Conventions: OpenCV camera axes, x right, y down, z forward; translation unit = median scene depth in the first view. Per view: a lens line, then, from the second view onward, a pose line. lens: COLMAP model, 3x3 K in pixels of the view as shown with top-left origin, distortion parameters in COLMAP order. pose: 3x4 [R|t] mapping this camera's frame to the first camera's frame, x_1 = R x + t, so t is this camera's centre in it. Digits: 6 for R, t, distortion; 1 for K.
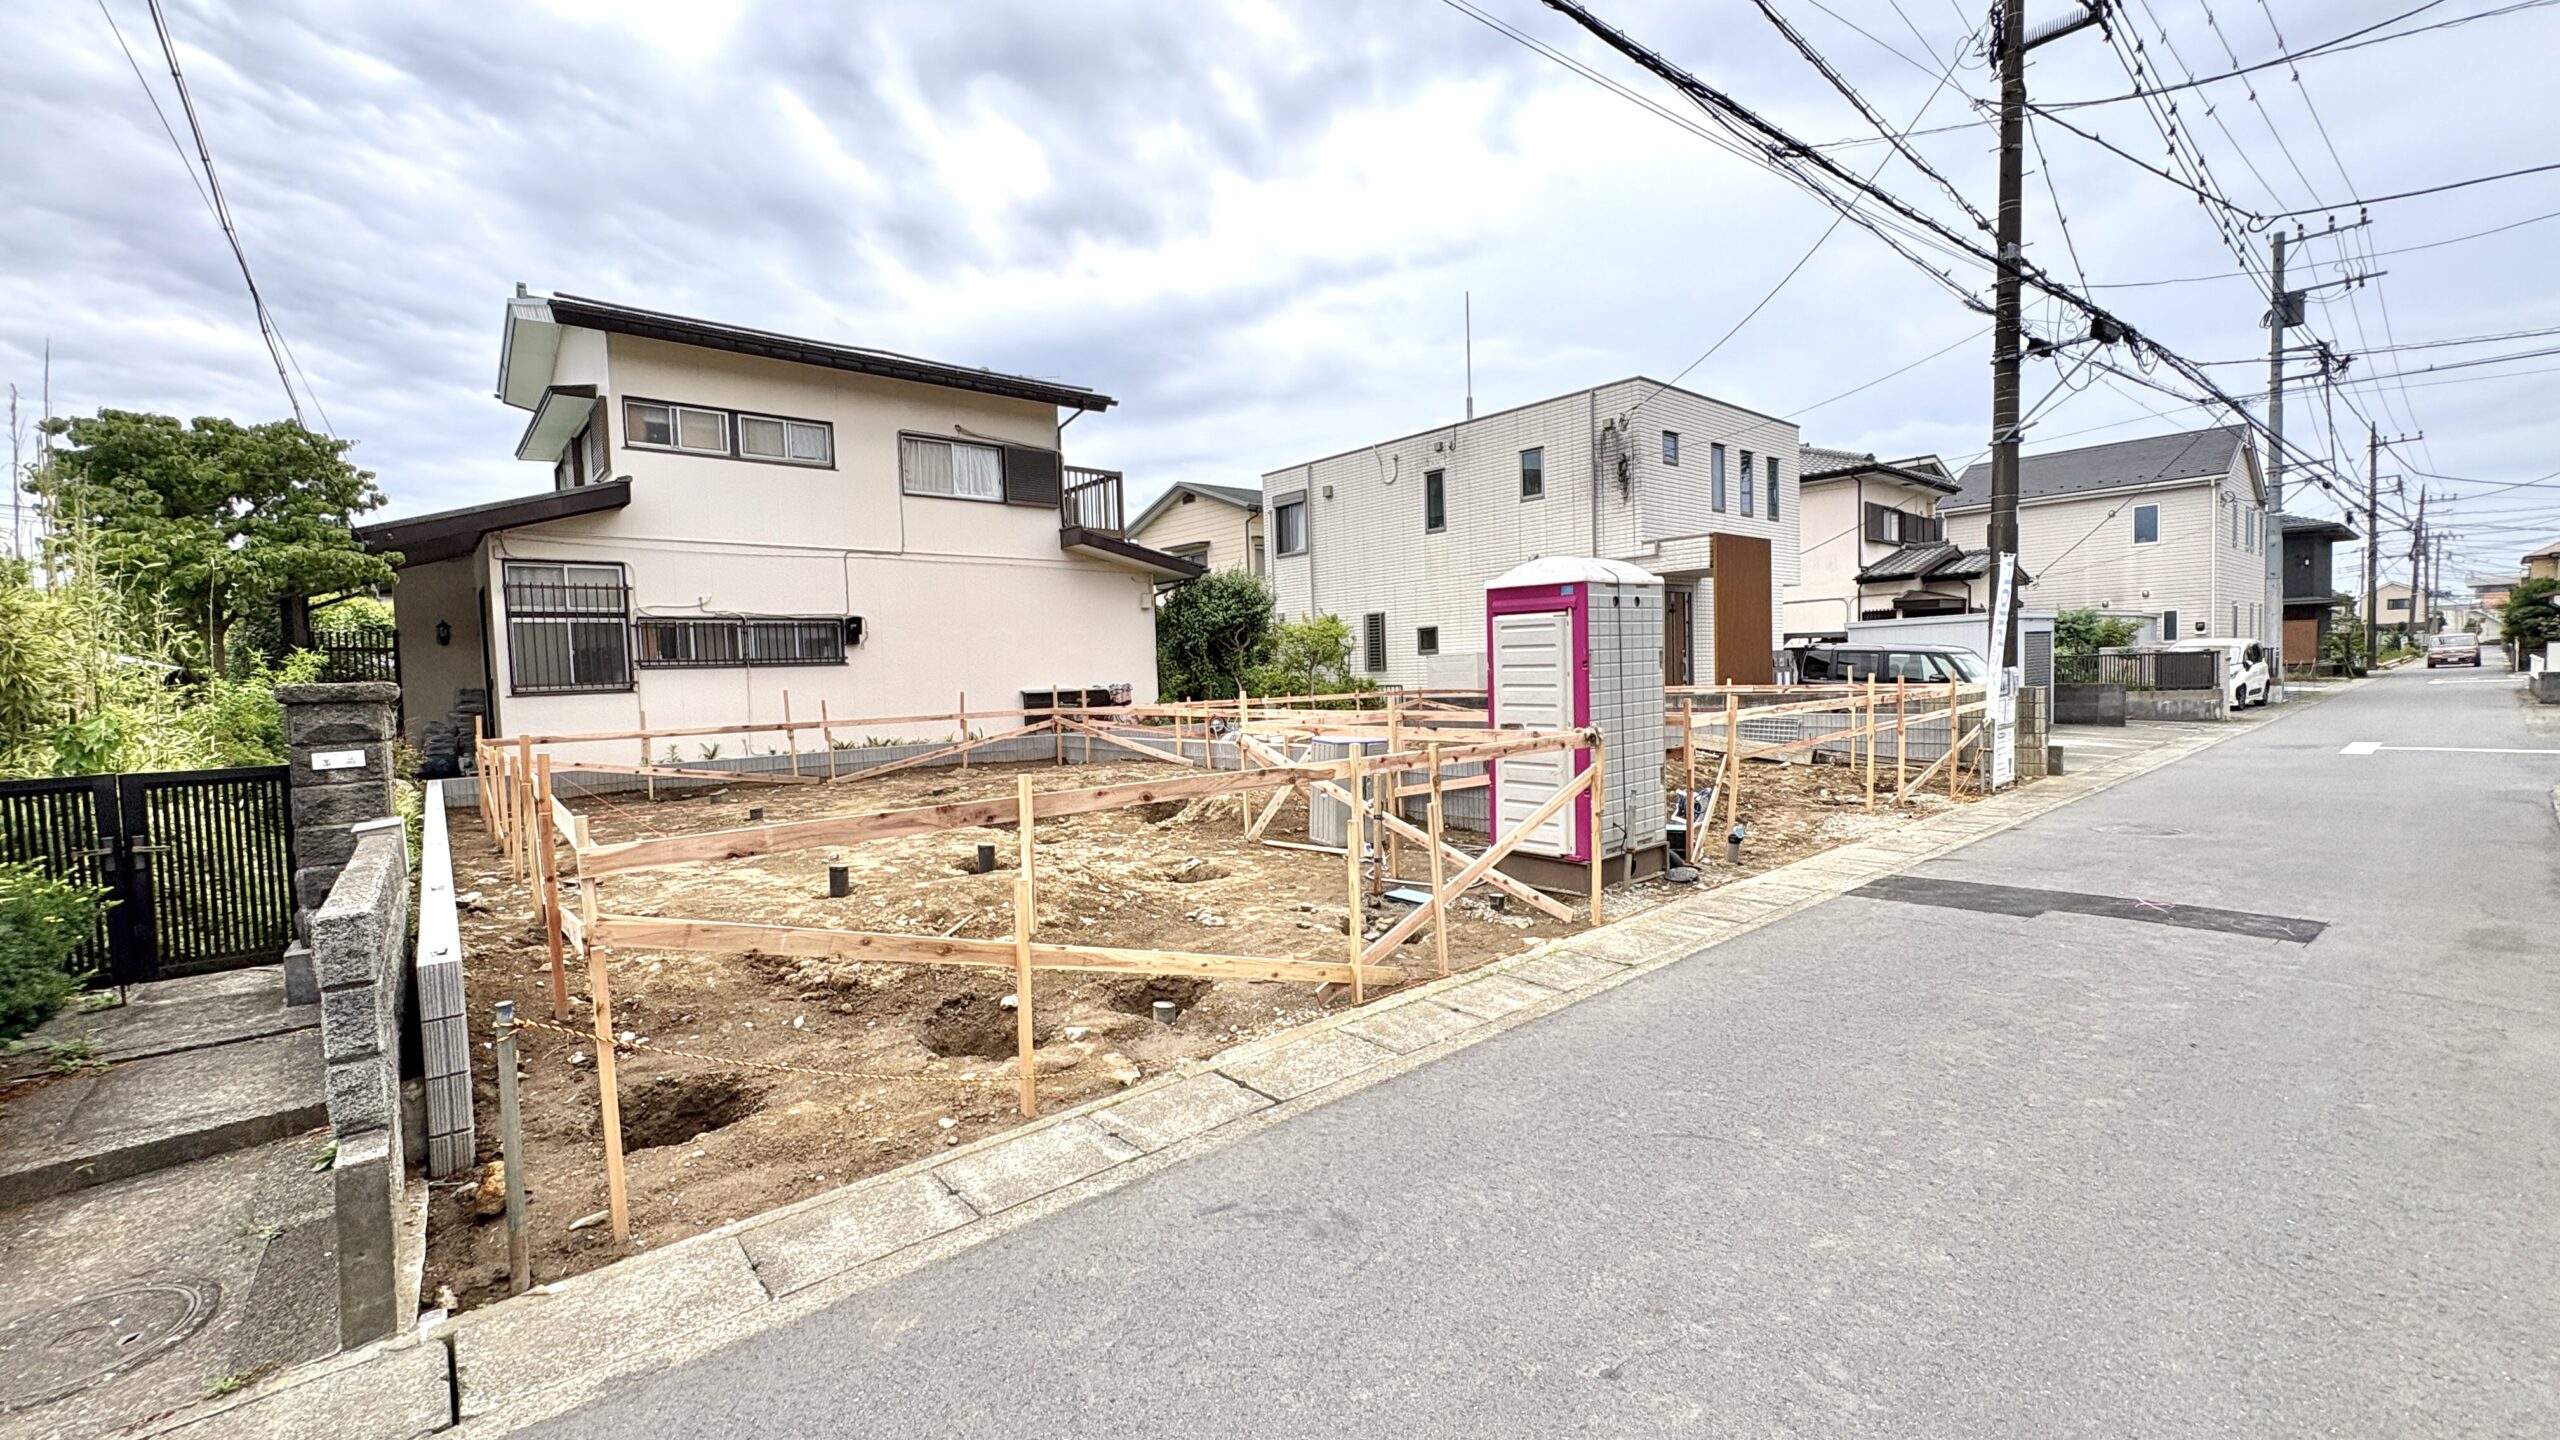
lens RADIAL K [[1017.7, 0, 1280.0], [0, 1017.7, 720.0], [0, 0, 1]] dist [-0.001602, 0.000225]
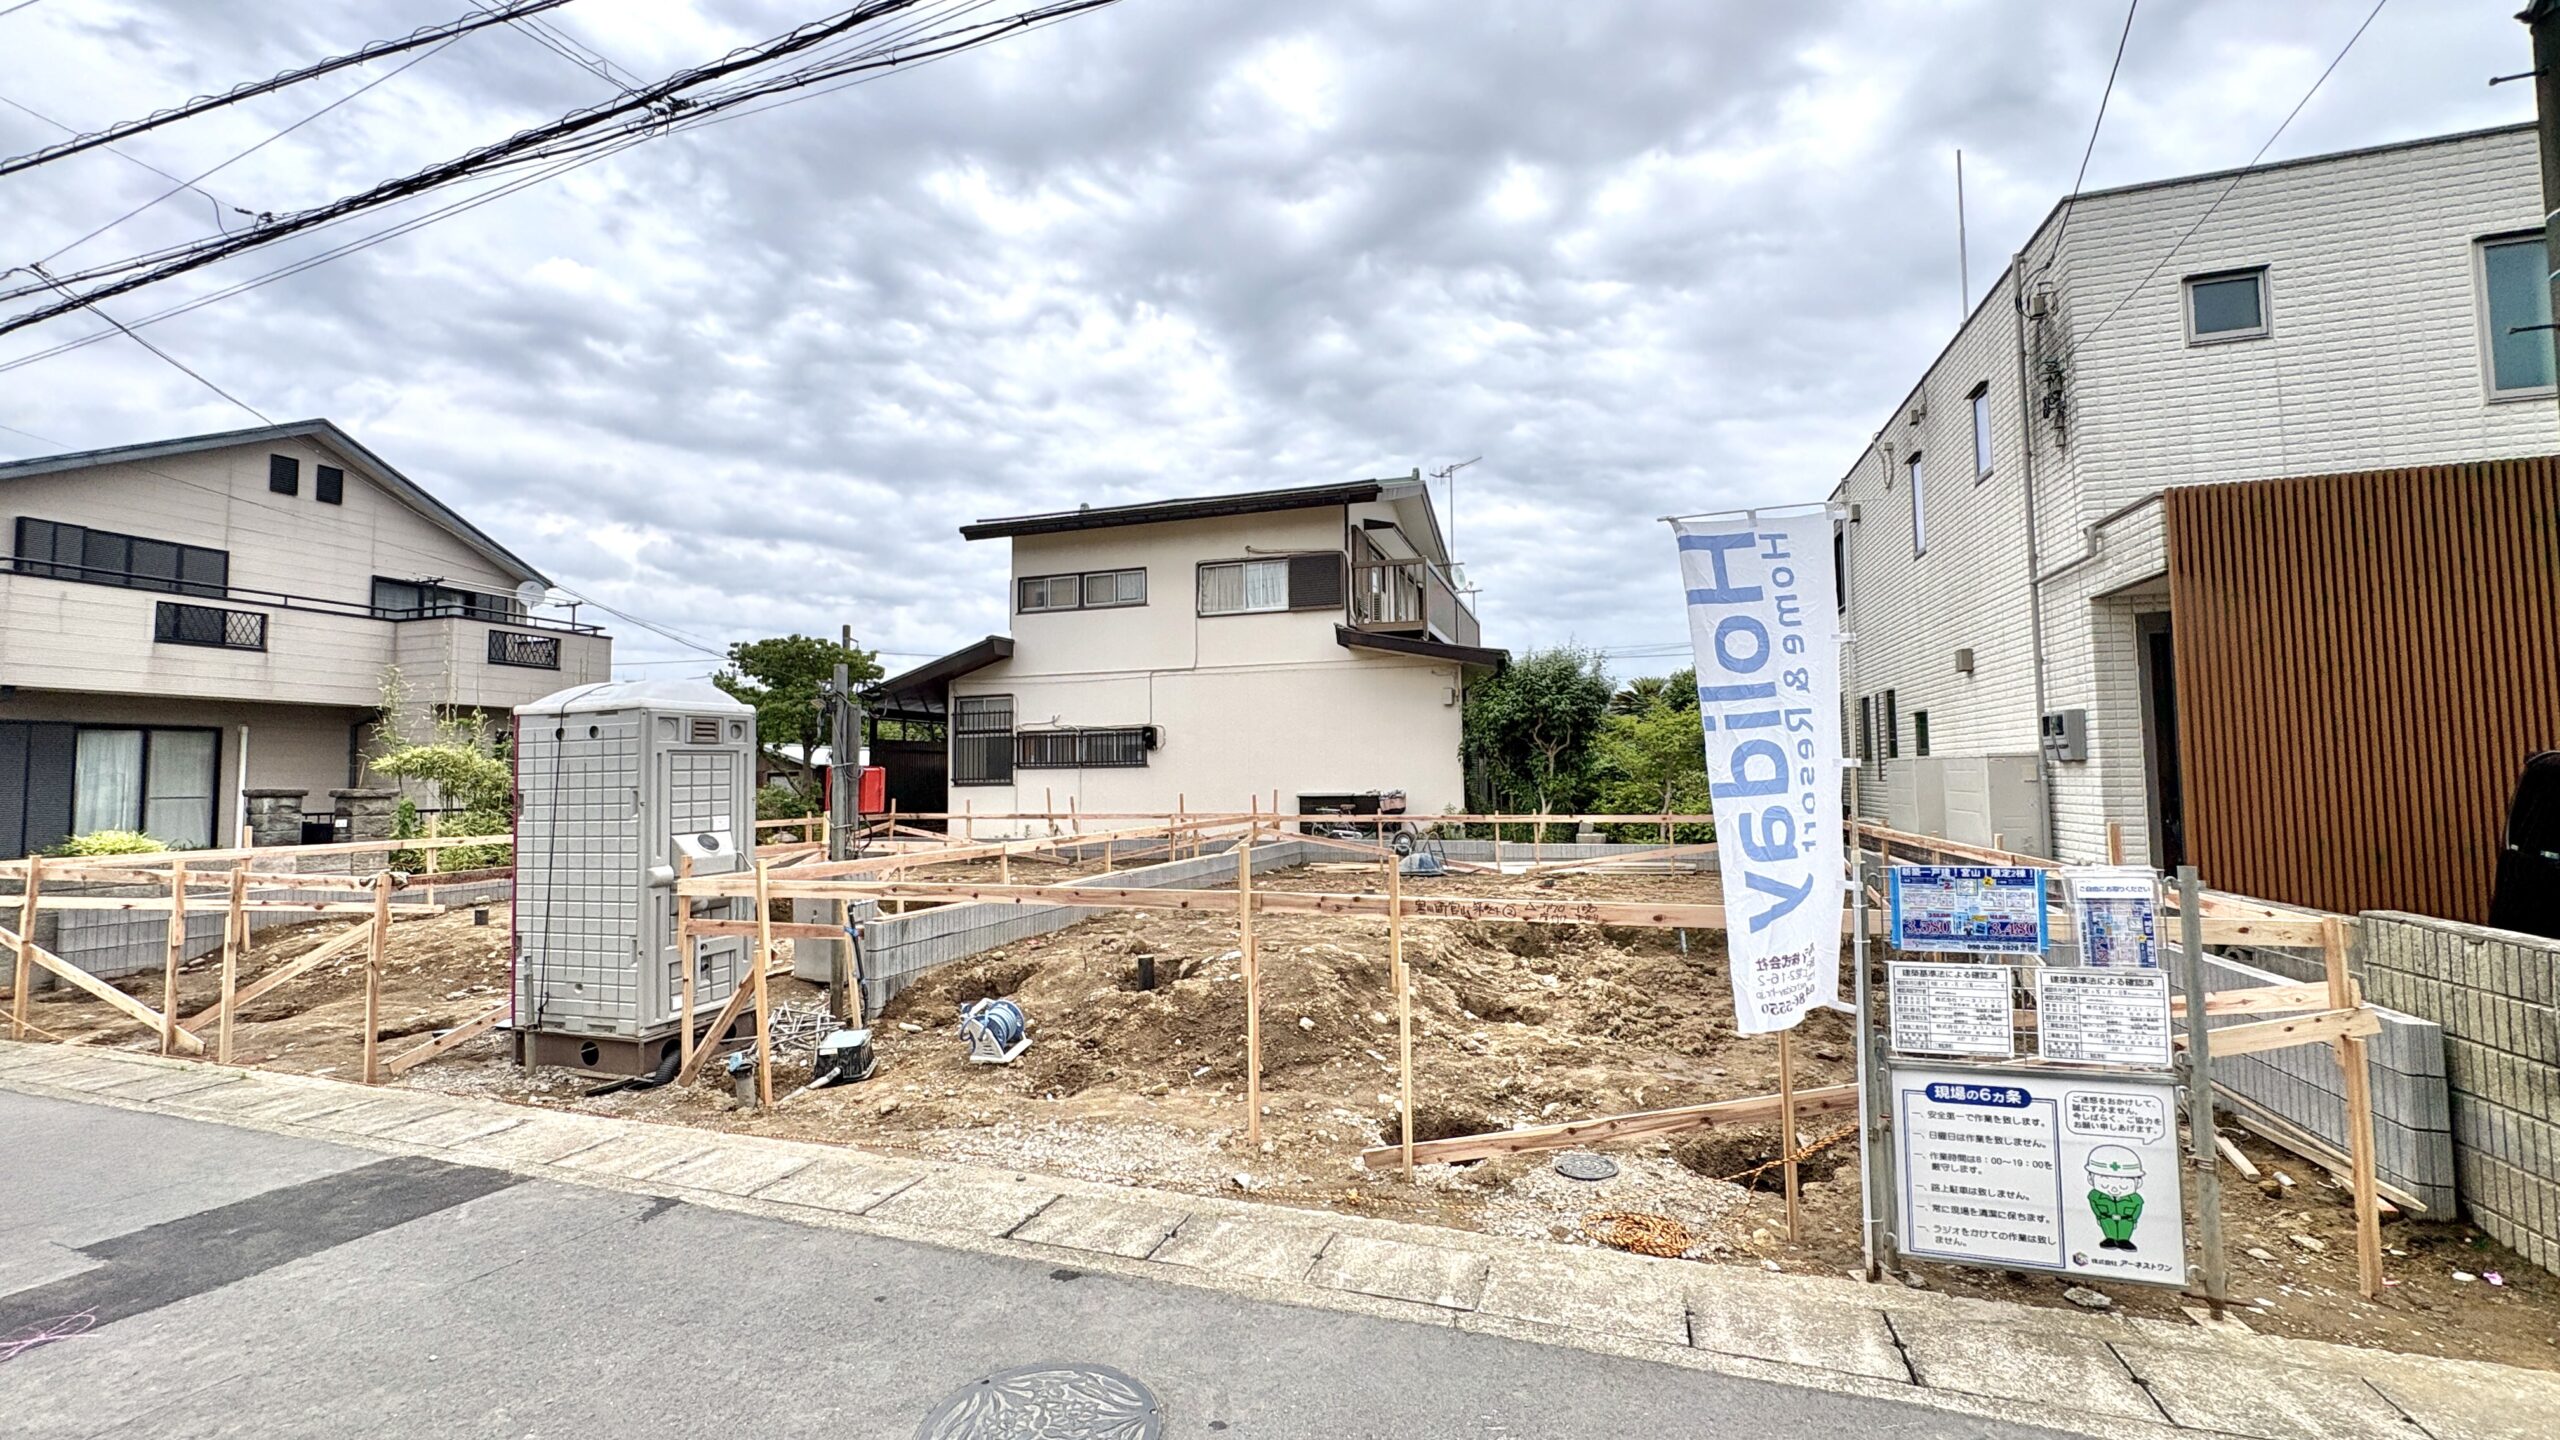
lens RADIAL K [[1017.7, 0, 1280.0], [0, 1017.7, 720.0], [0, 0, 1]] dist [-0.001602, 0.000225]
pose [[0.513229, -0.021191, -0.857990, 0.676776], [-0.045404, 0.997625, -0.051800, -0.054370], [0.857050, 0.065542, 0.511048, 0.526077]]
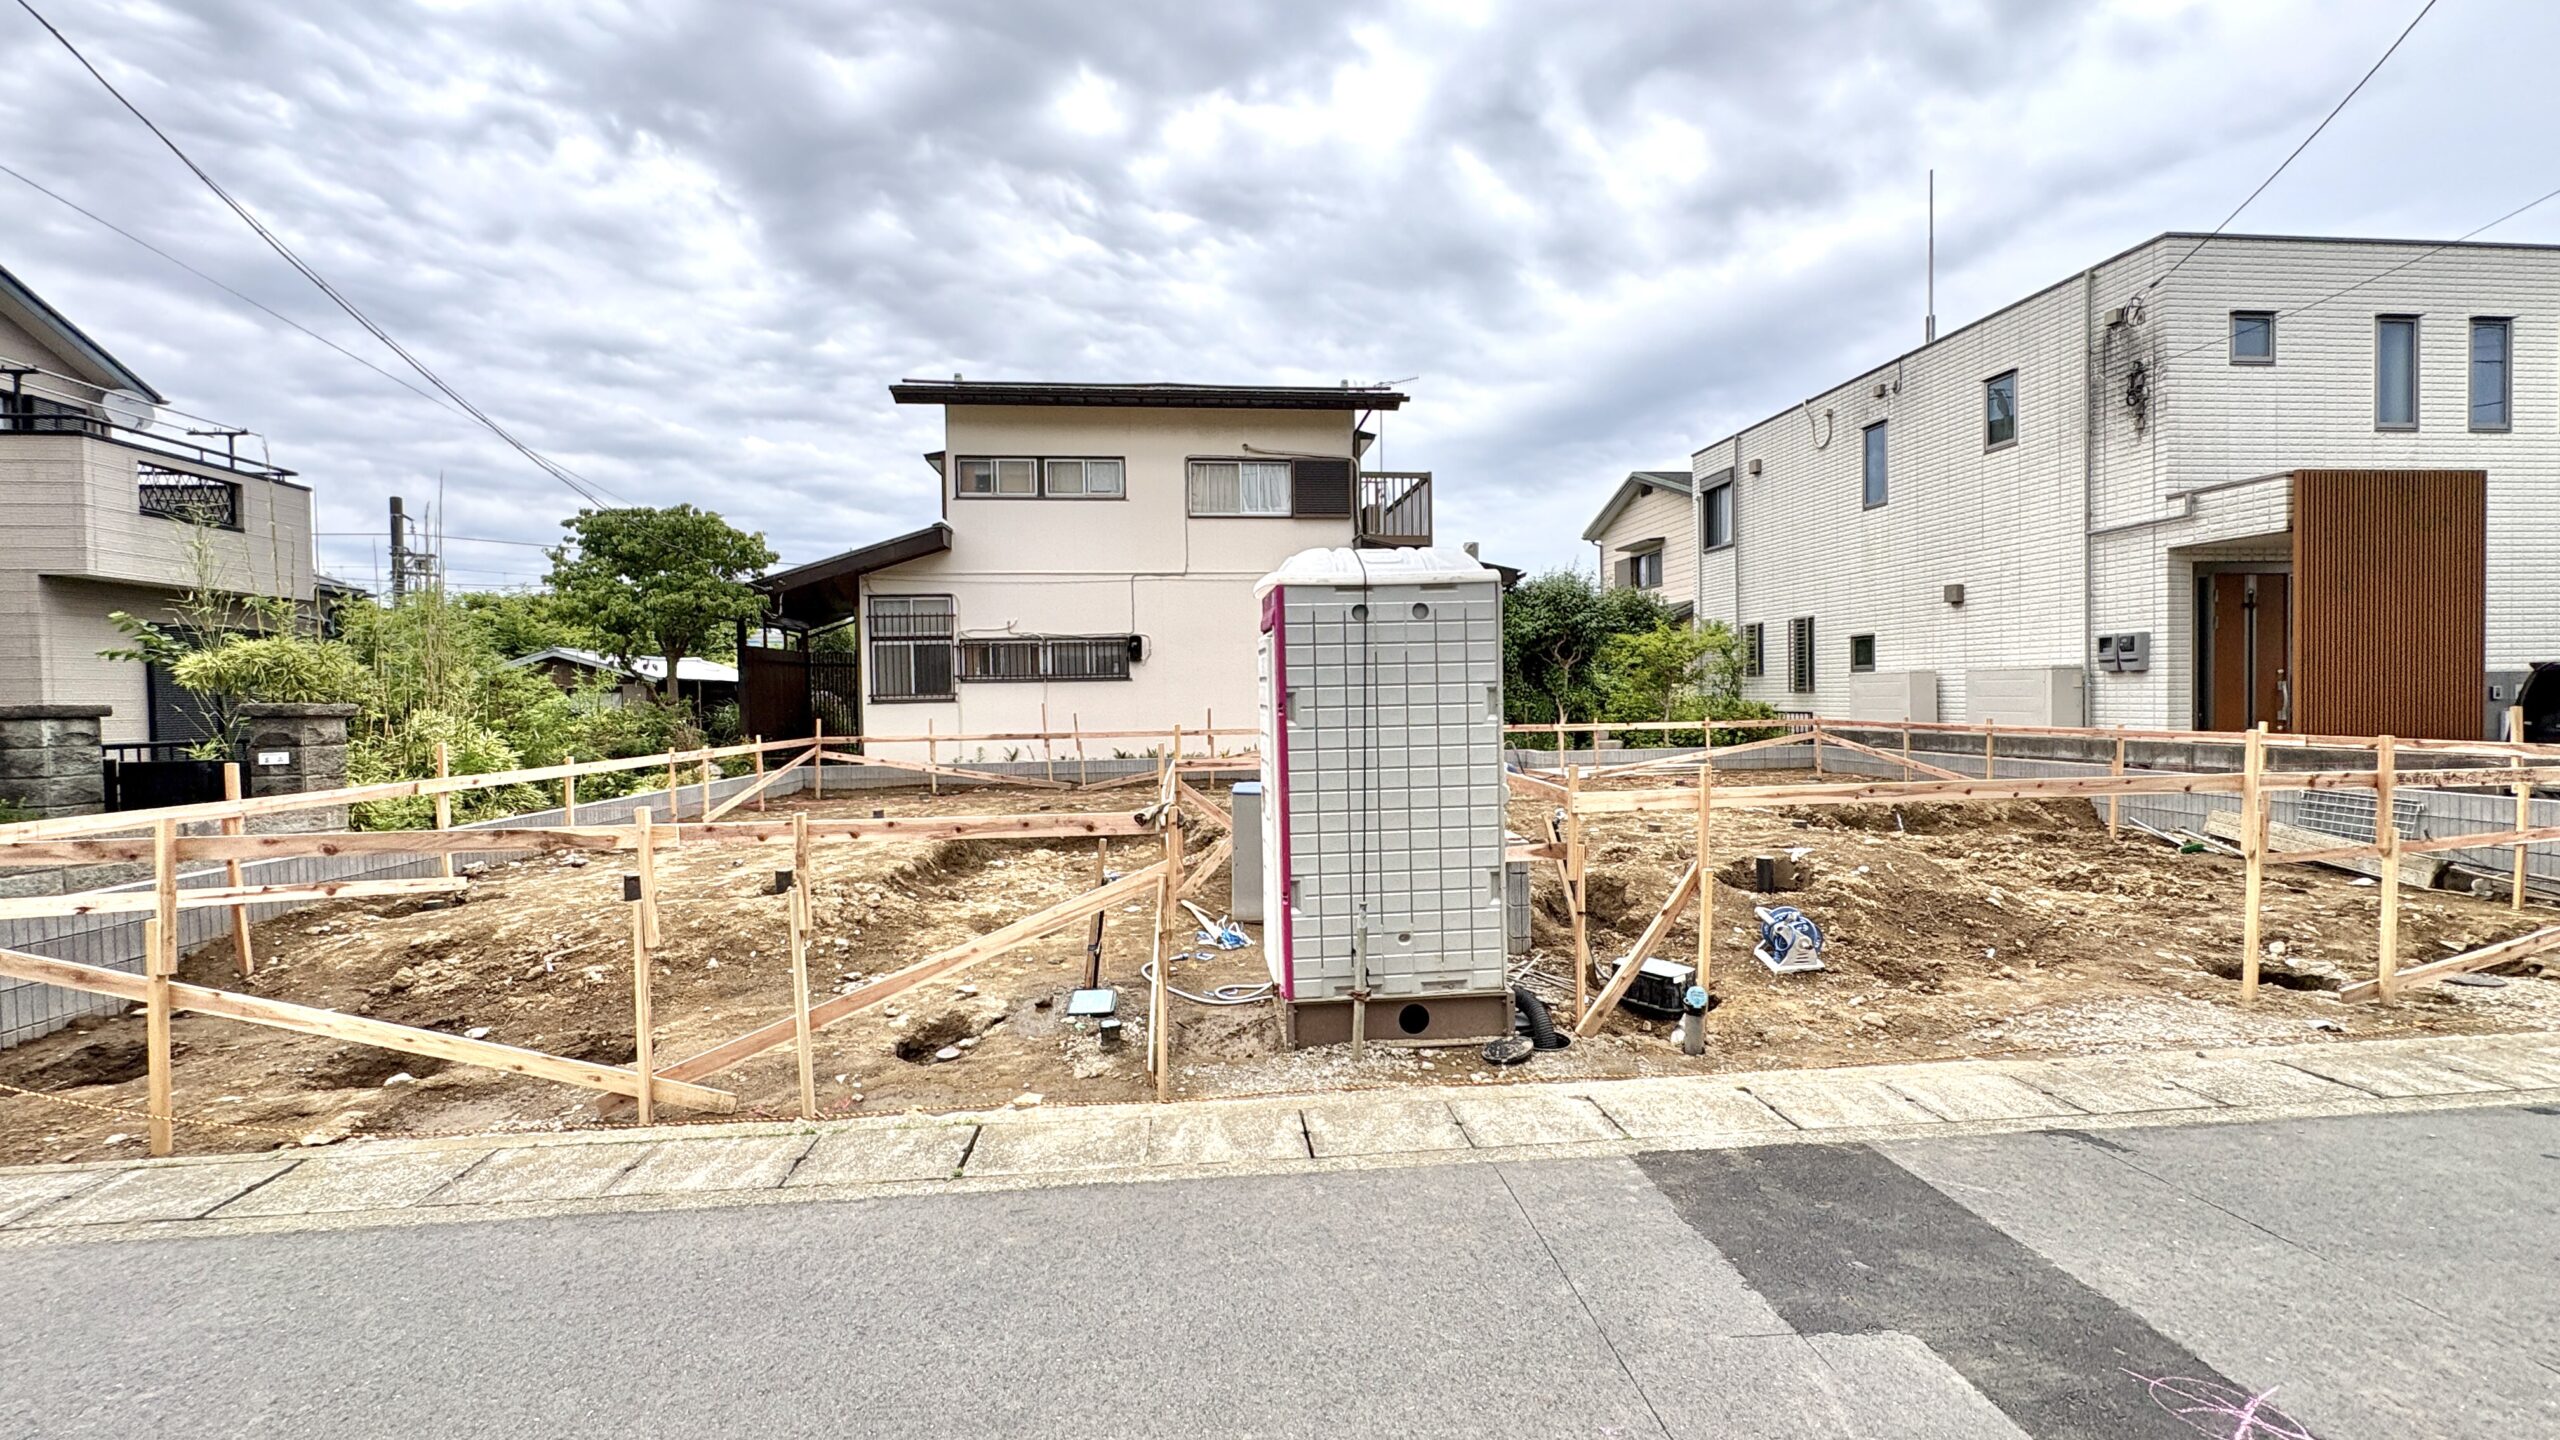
lens RADIAL K [[1017.9, 0, 1278.8], [0, 1017.9, 711.2], [0, 0, 1]] dist [-0.001695, 0.000301]
pose [[0.817676, 0.029118, -0.574941, 0.325104], [-0.038076, 0.999269, -0.003543, -0.023717], [0.574418, 0.024789, 0.818187, 0.211106]]
